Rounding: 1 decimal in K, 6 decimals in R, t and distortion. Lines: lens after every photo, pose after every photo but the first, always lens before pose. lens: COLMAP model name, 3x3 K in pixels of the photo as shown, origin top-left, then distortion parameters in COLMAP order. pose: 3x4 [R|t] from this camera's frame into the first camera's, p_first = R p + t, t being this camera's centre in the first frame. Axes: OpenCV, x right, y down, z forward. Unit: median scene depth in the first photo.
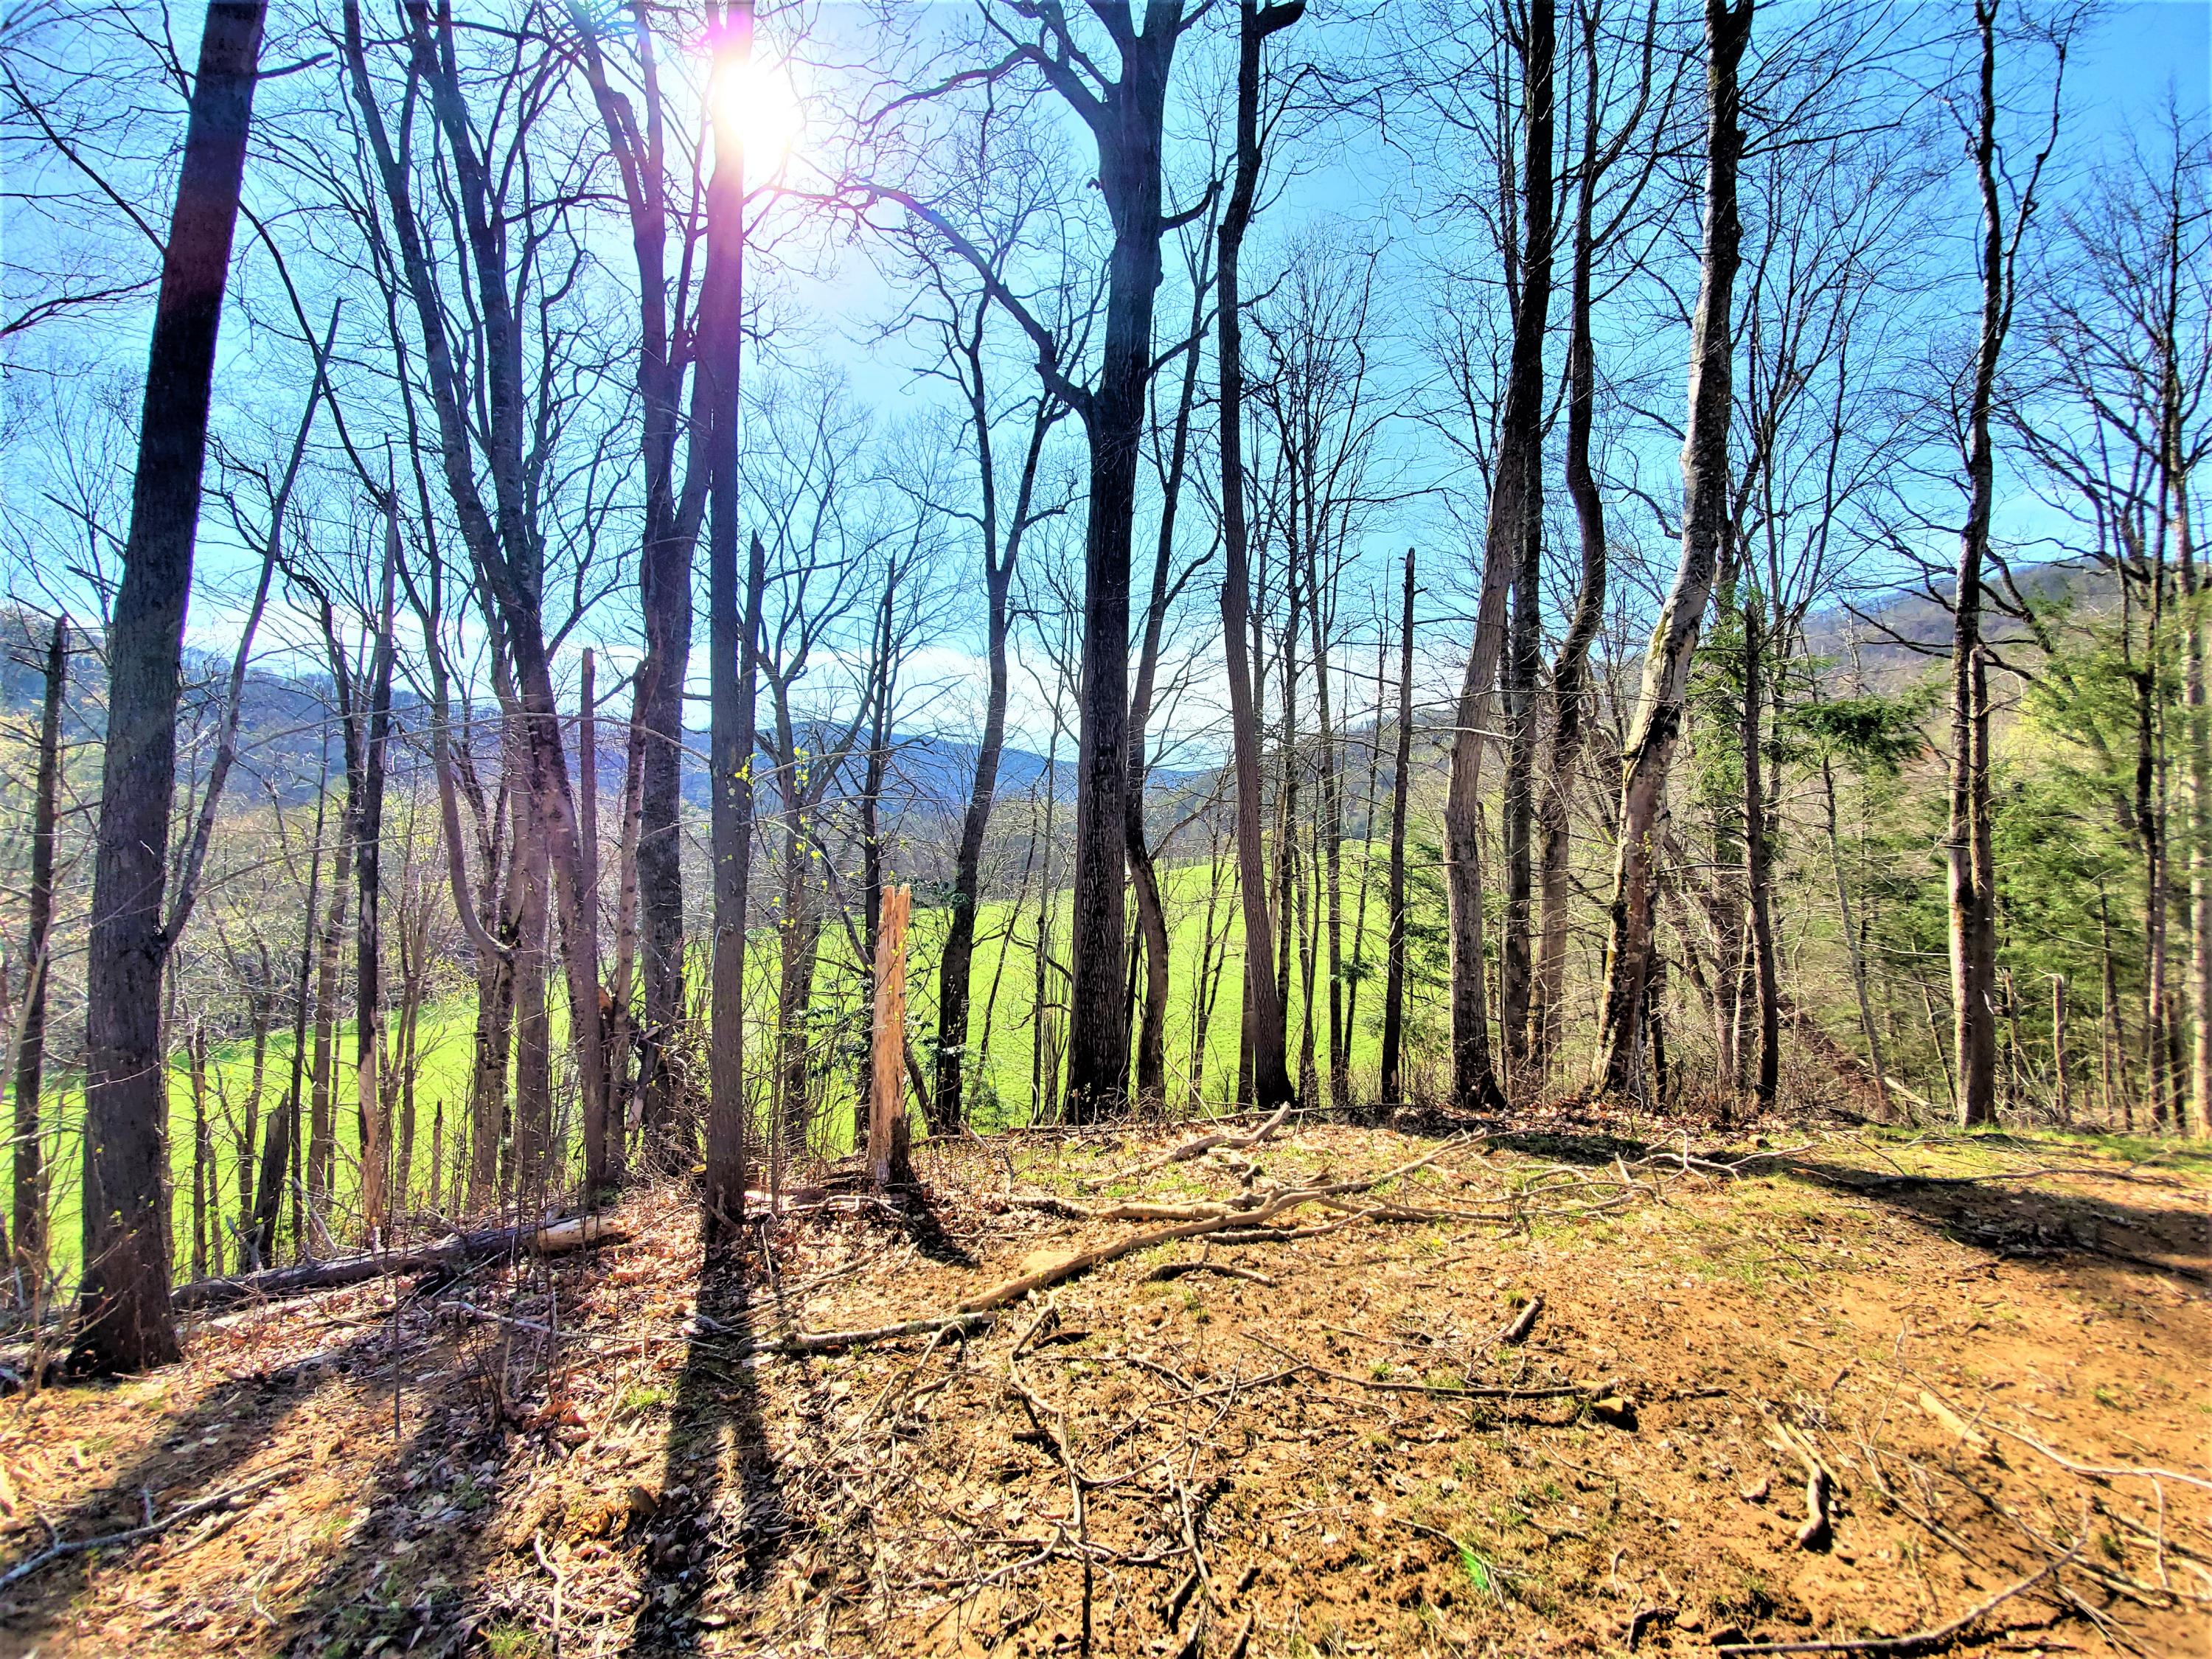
lens RADIAL K [[869.8, 0, 1095.0], [0, 869.8, 828.8], [0, 0, 1]] dist [0.024179, -0.015552]
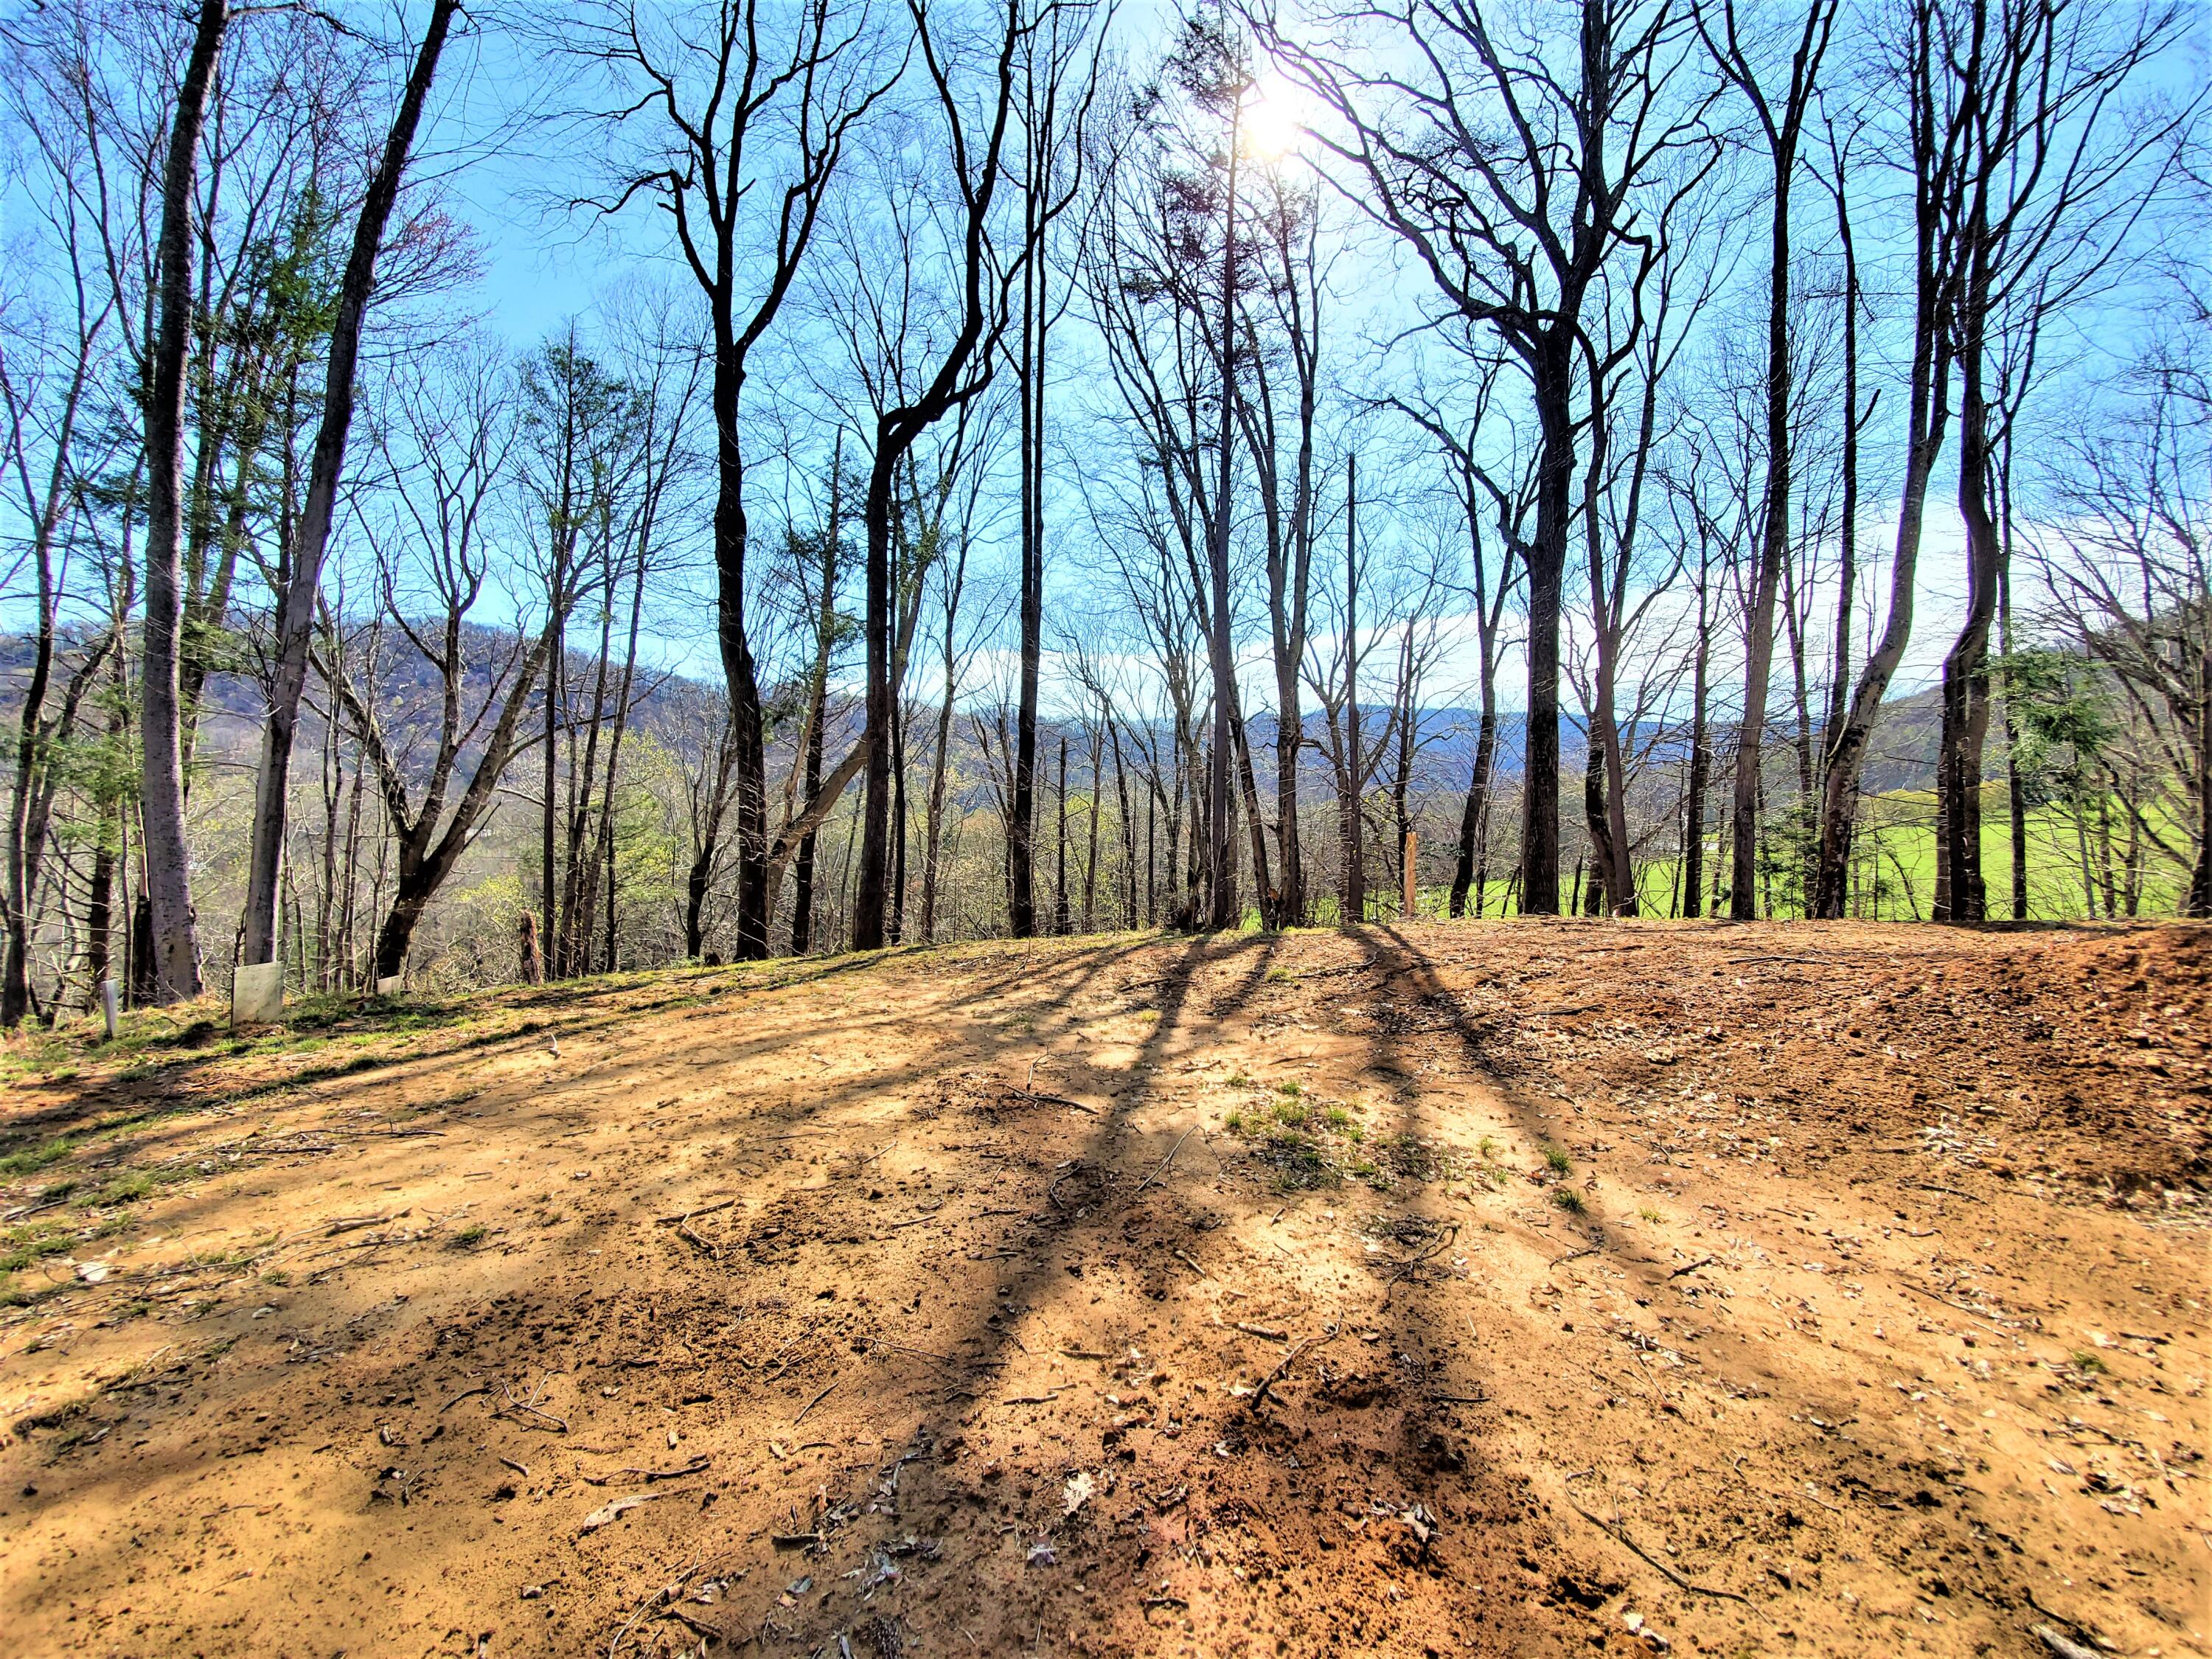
lens RADIAL K [[894.5, 0, 1143.1], [0, 894.5, 829.6], [0, 0, 1]] dist [0.000188, -0.016970]
pose [[0.860989, -0.015393, -0.508390, 0.134062], [0.035410, 0.998931, 0.029725, -0.027653], [0.507389, -0.043595, 0.860614, -0.521927]]
